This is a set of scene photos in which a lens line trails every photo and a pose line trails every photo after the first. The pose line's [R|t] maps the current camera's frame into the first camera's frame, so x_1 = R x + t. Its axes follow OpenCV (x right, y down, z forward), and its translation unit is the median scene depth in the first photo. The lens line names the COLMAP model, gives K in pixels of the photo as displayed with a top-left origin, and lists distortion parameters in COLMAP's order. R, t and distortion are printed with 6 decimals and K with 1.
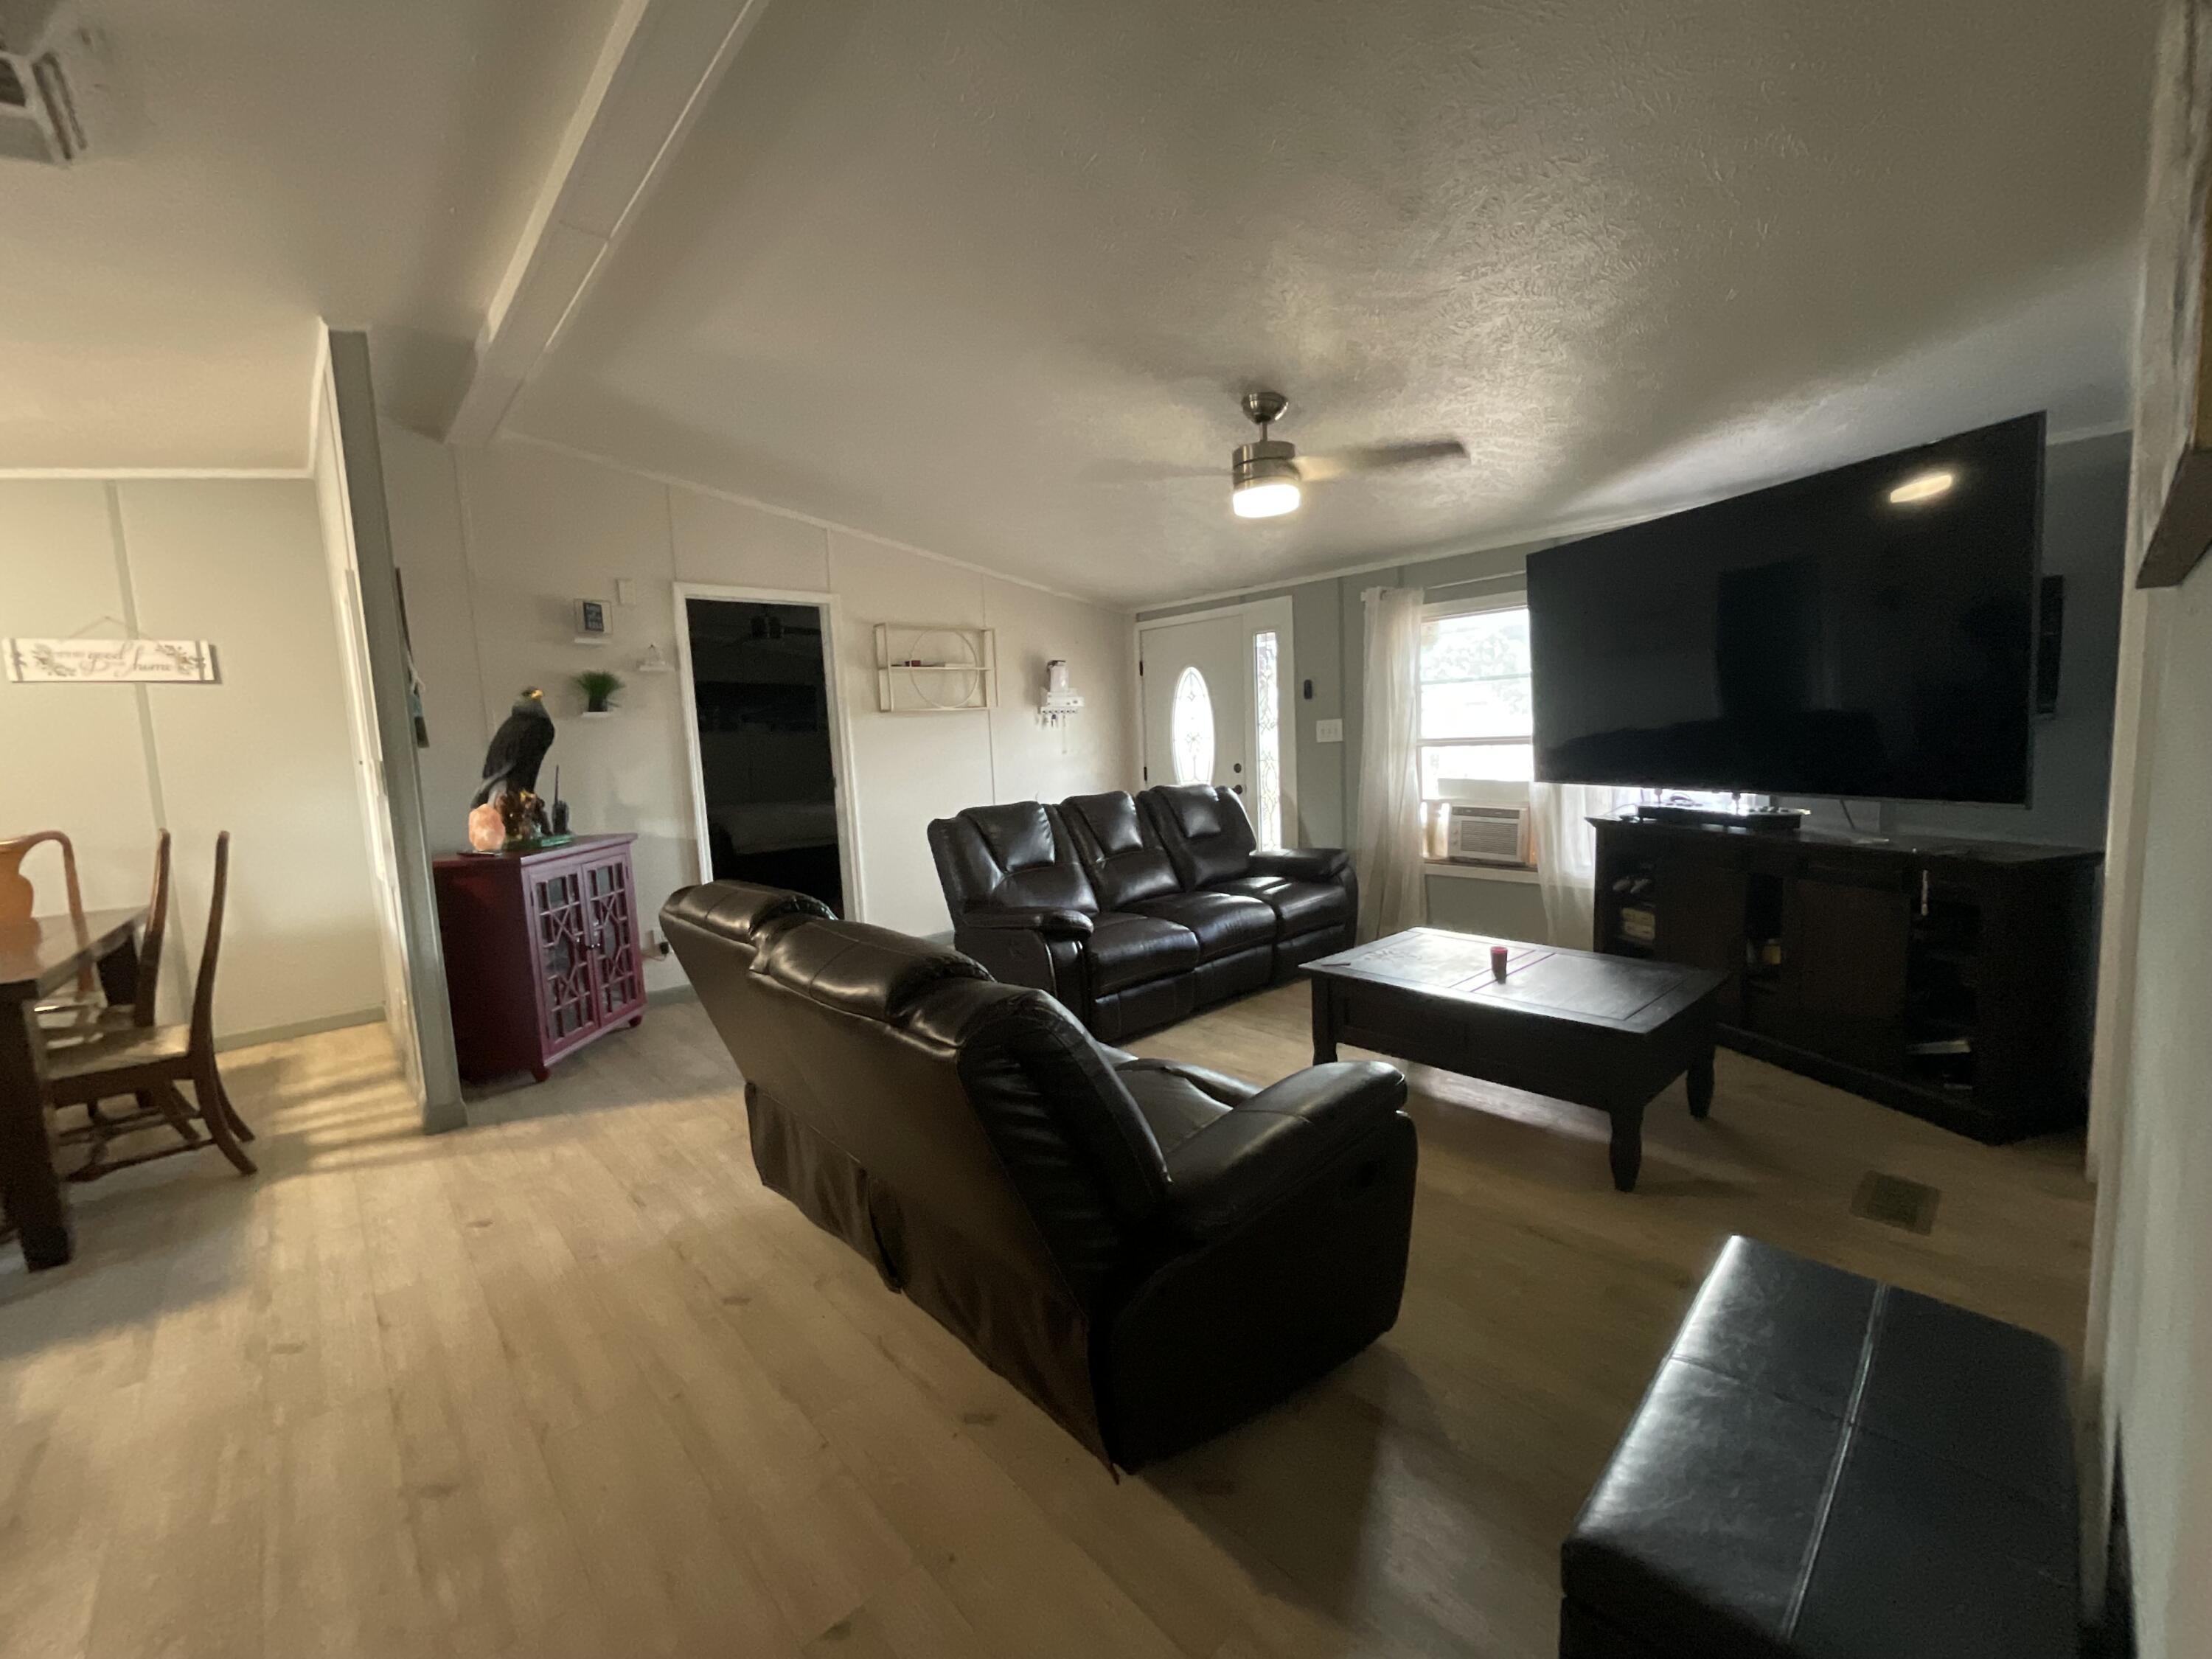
lens RADIAL K [[889.8, 0, 1111.0], [0, 889.8, 826.2], [0, 0, 1]] dist [0.004080, -0.003610]
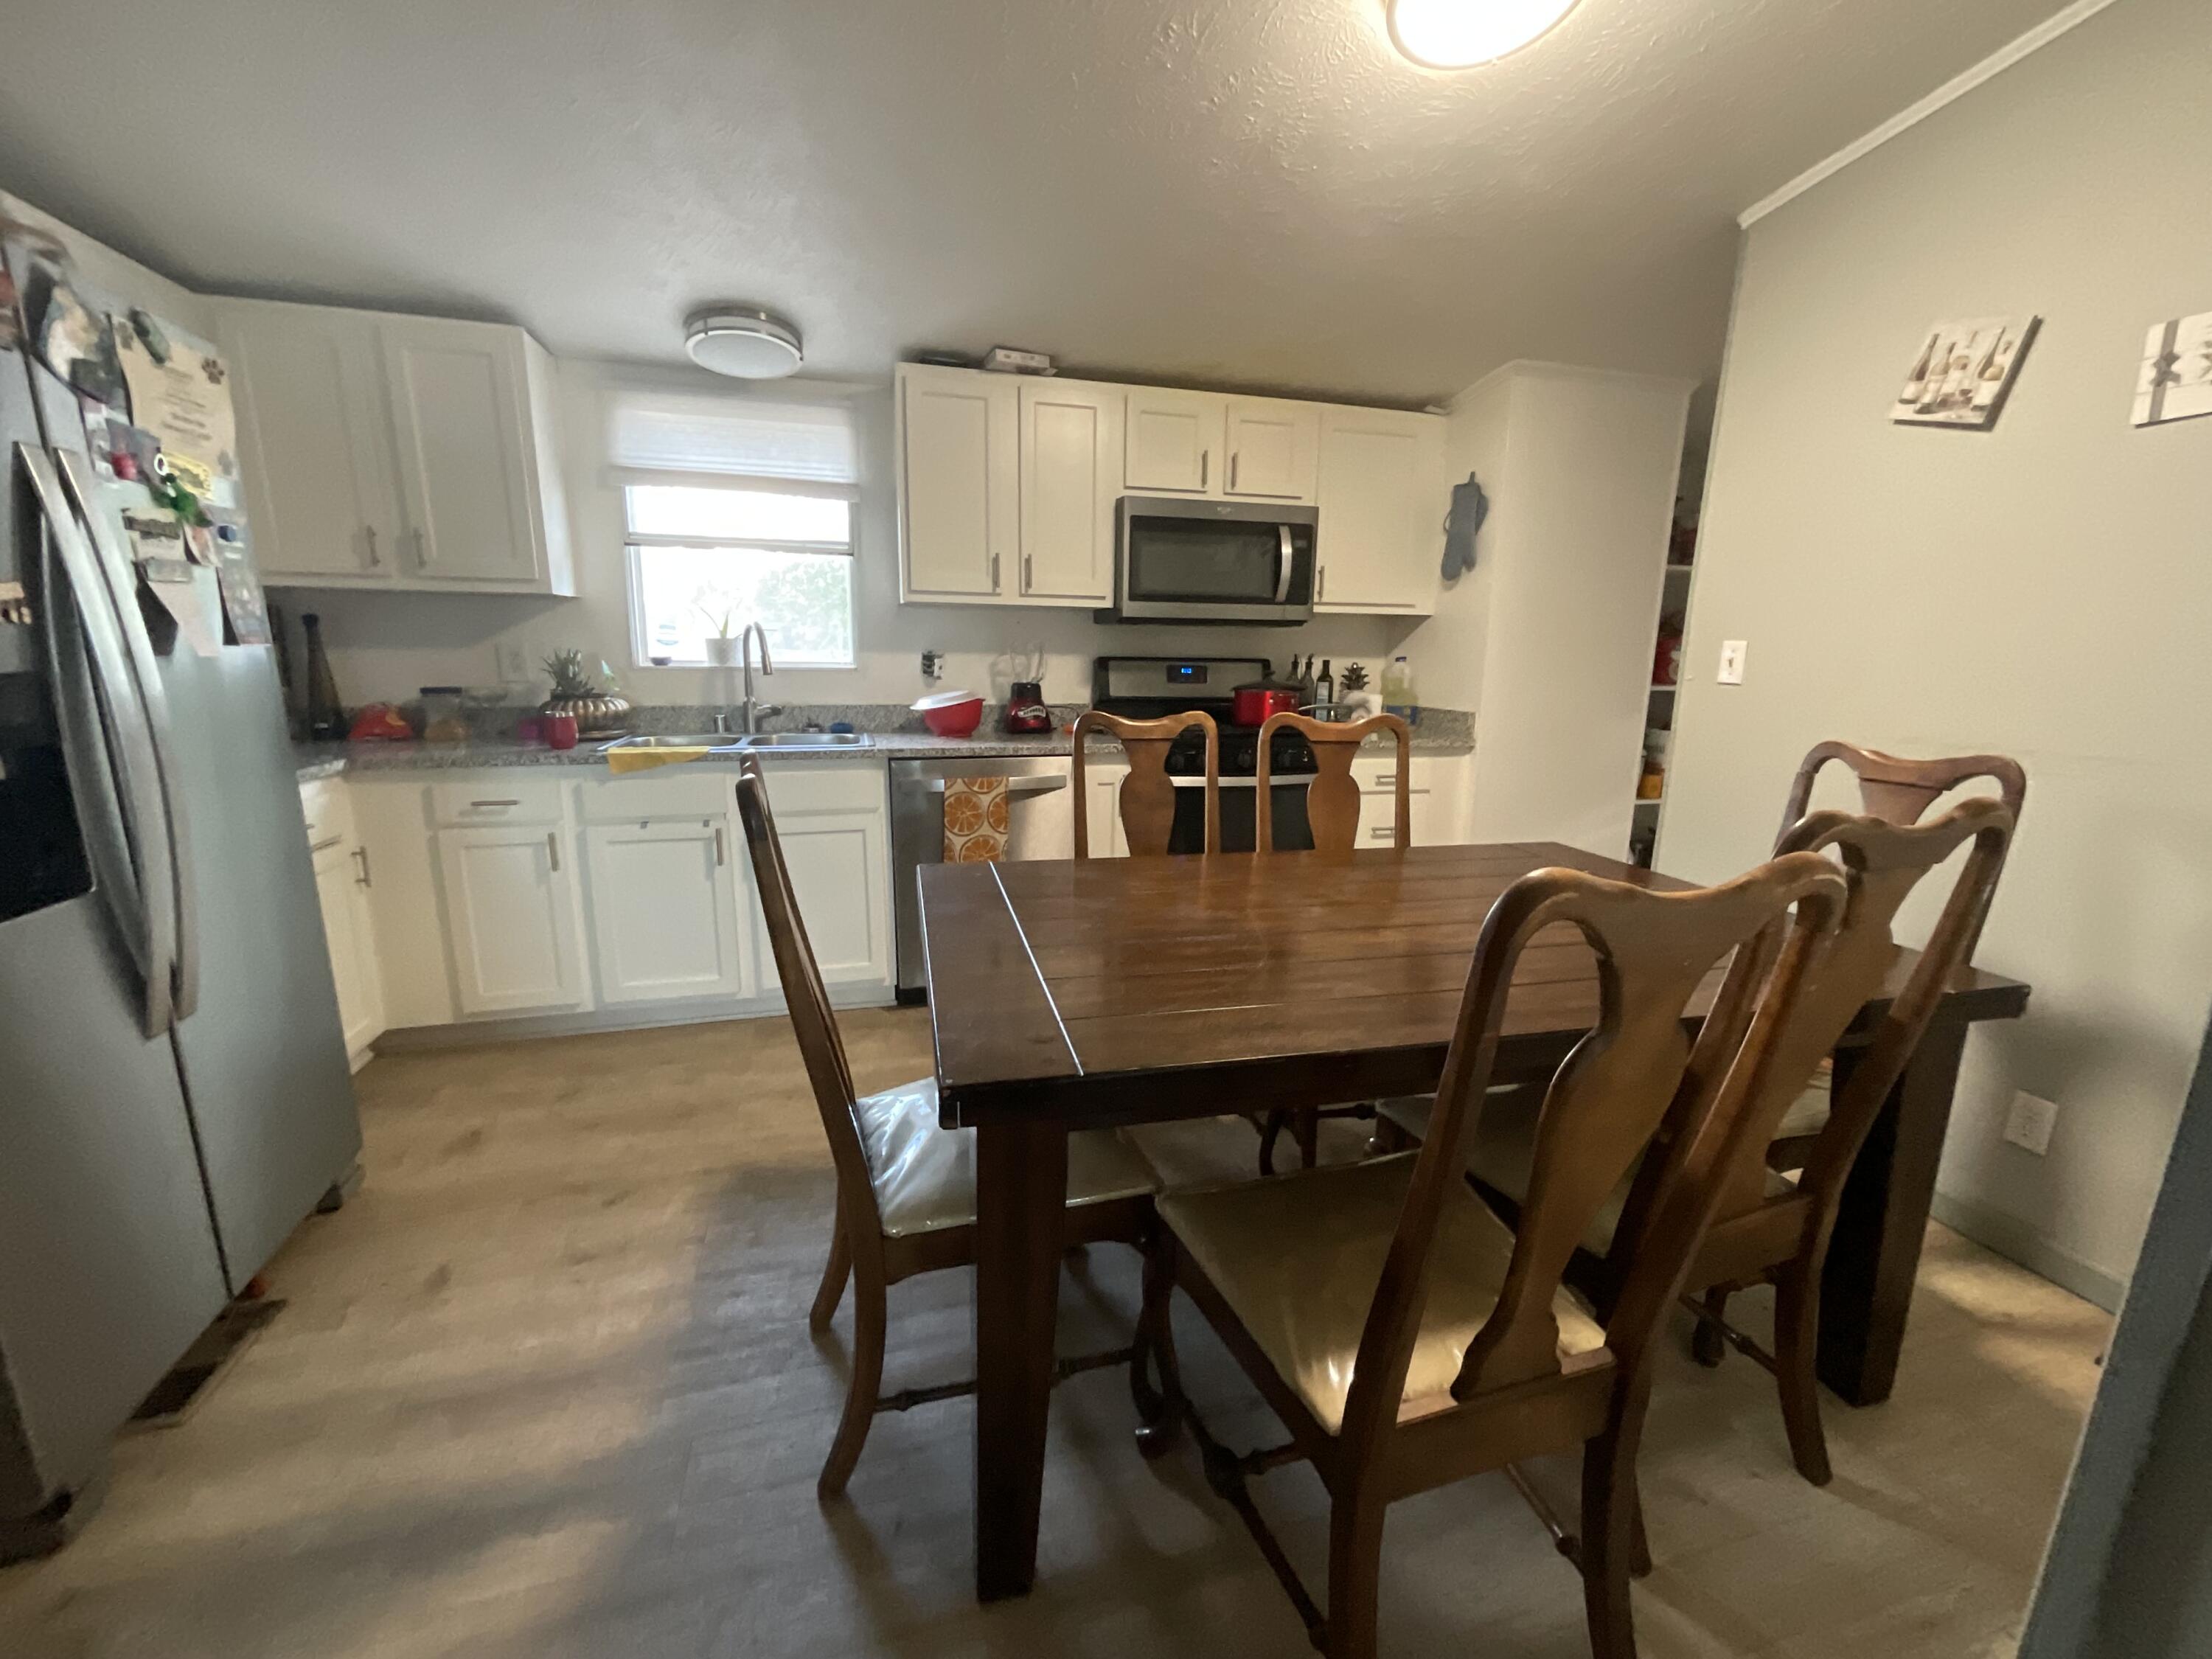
lens RADIAL K [[889.8, 0, 1107.0], [0, 889.8, 841.0], [0, 0, 1]] dist [0.004080, -0.003610]
pose [[-0.449195, 0.226090, -0.864354, -0.552716], [-0.088742, 0.951377, 0.294970, -0.046627], [0.889016, 0.209204, -0.407290, 0.756637]]
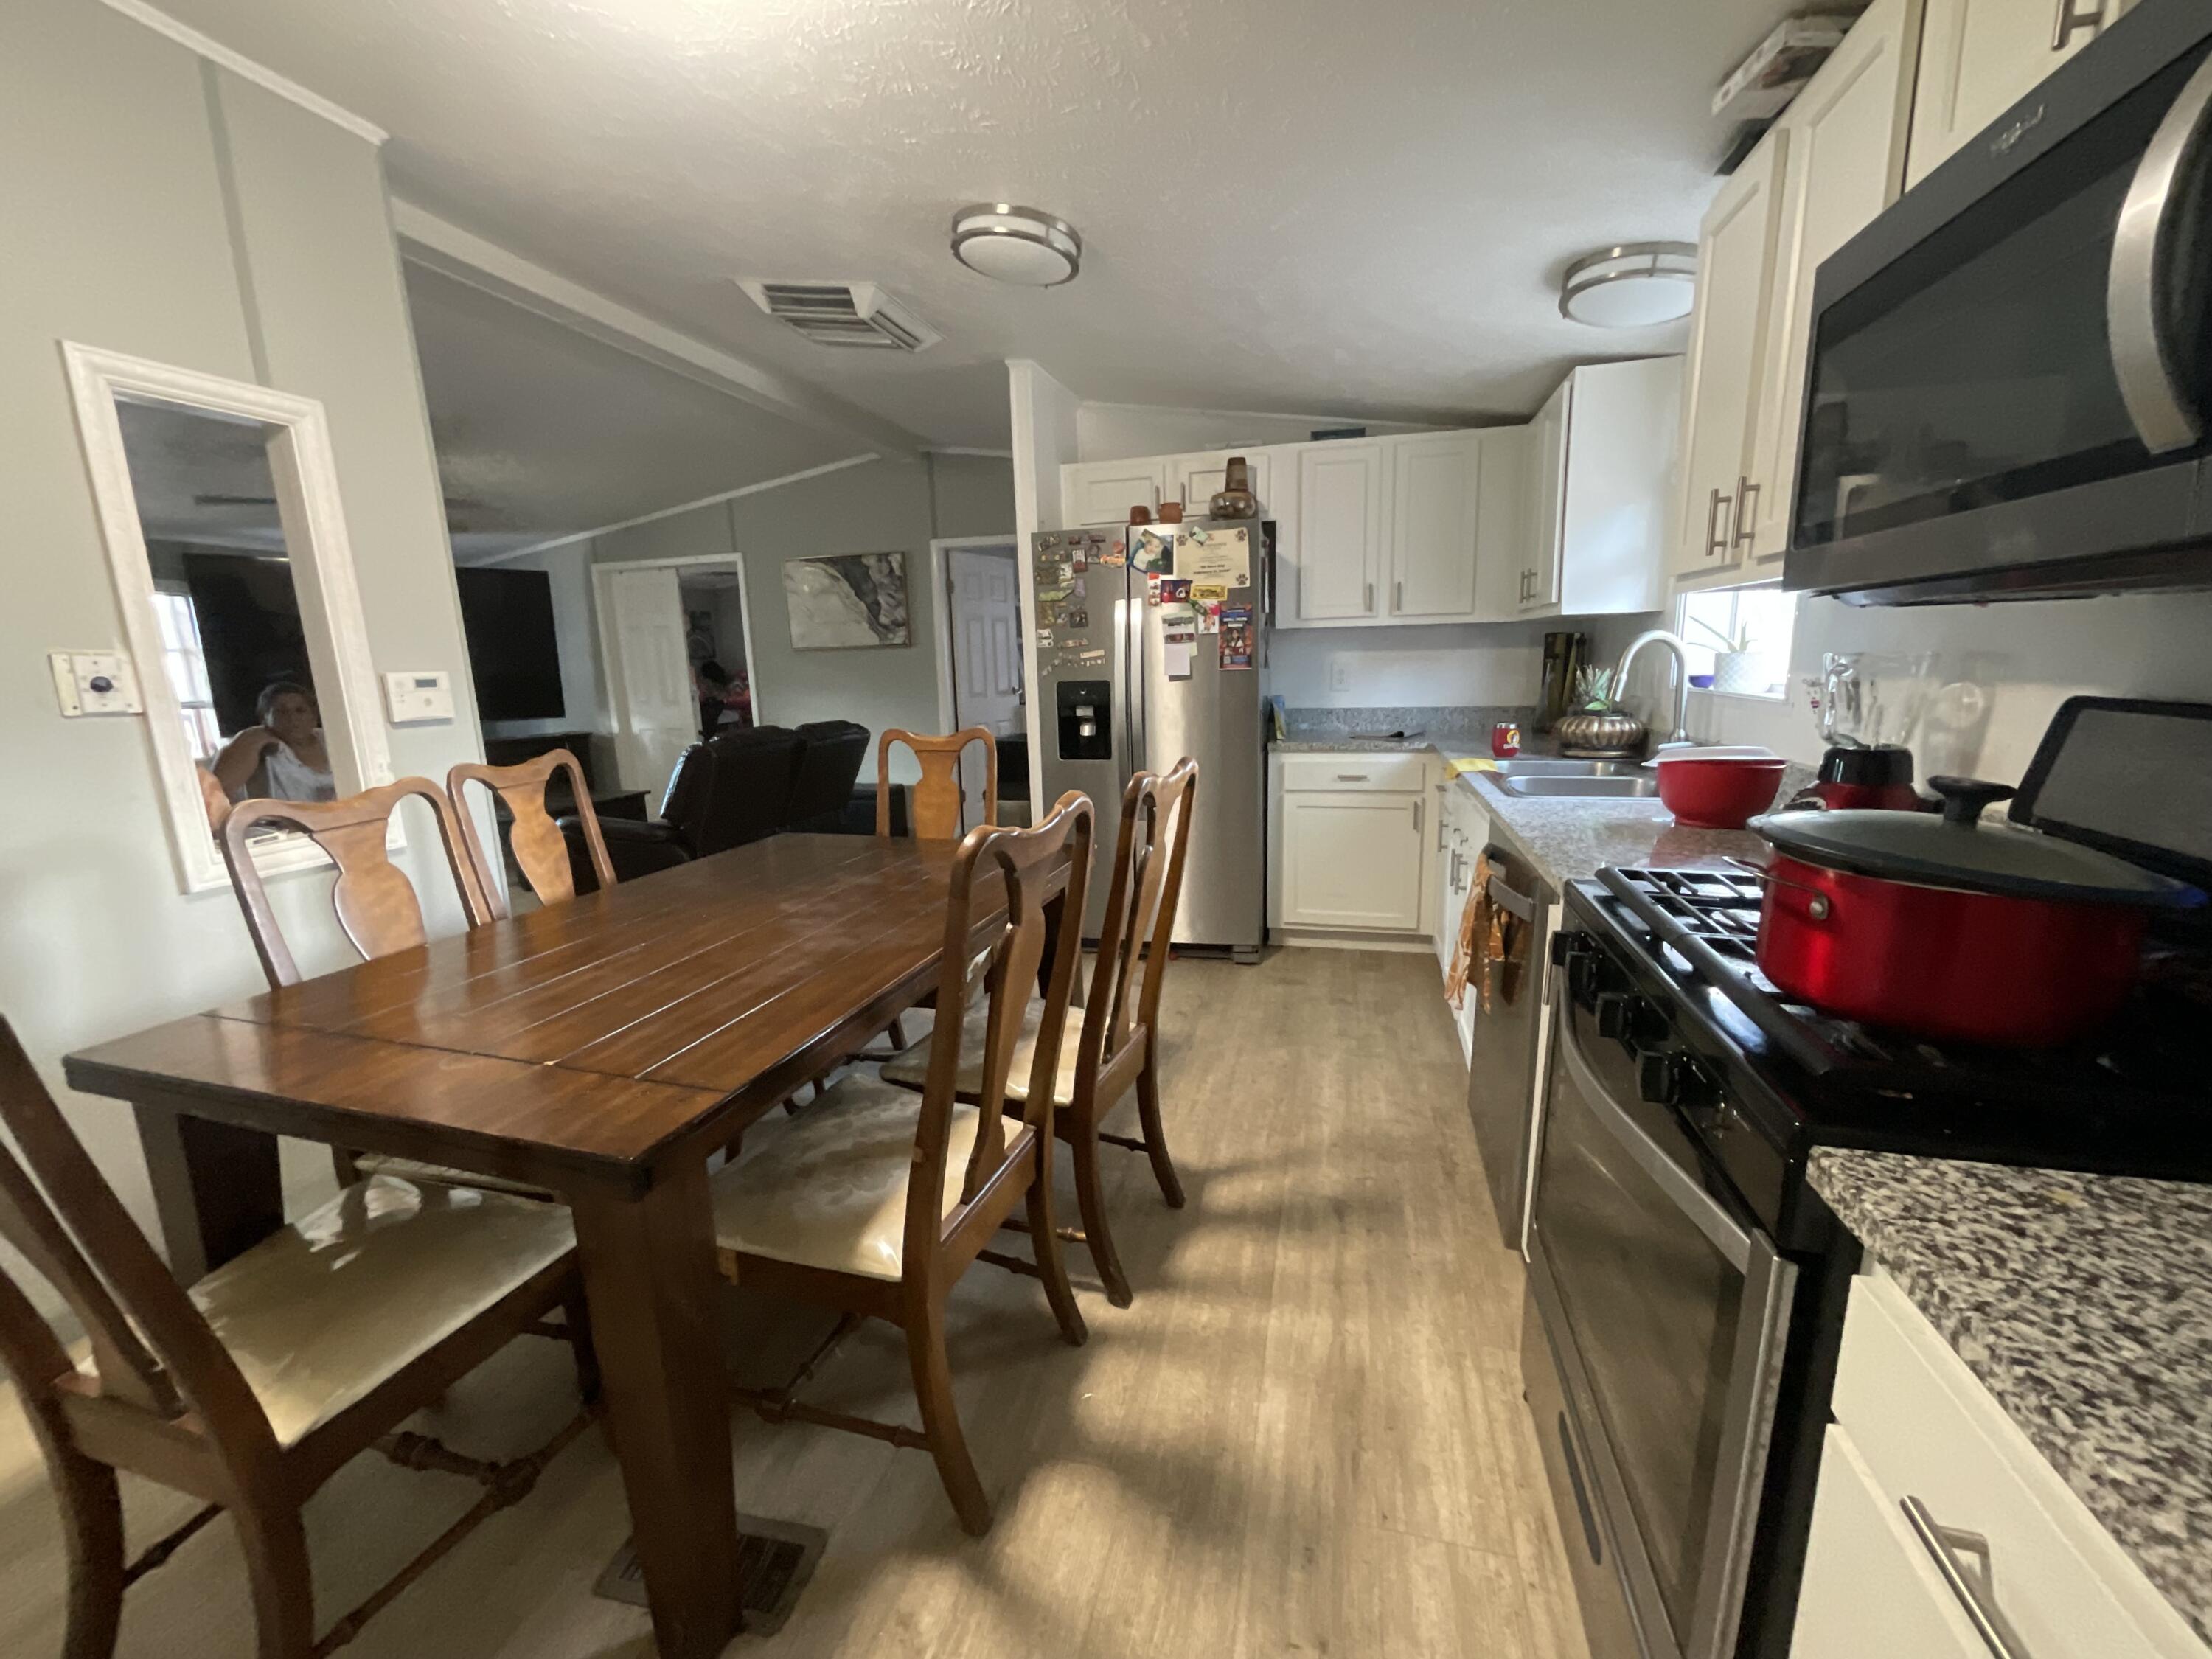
lens RADIAL K [[889.8, 0, 1105.2], [0, 889.8, 833.4], [0, 0, 1]] dist [0.004080, -0.003610]
pose [[-0.532880, -0.109936, 0.839019, -1.538542], [0.137945, 0.966975, 0.214314, -0.018491], [-0.834871, 0.229942, -0.500117, 0.771384]]
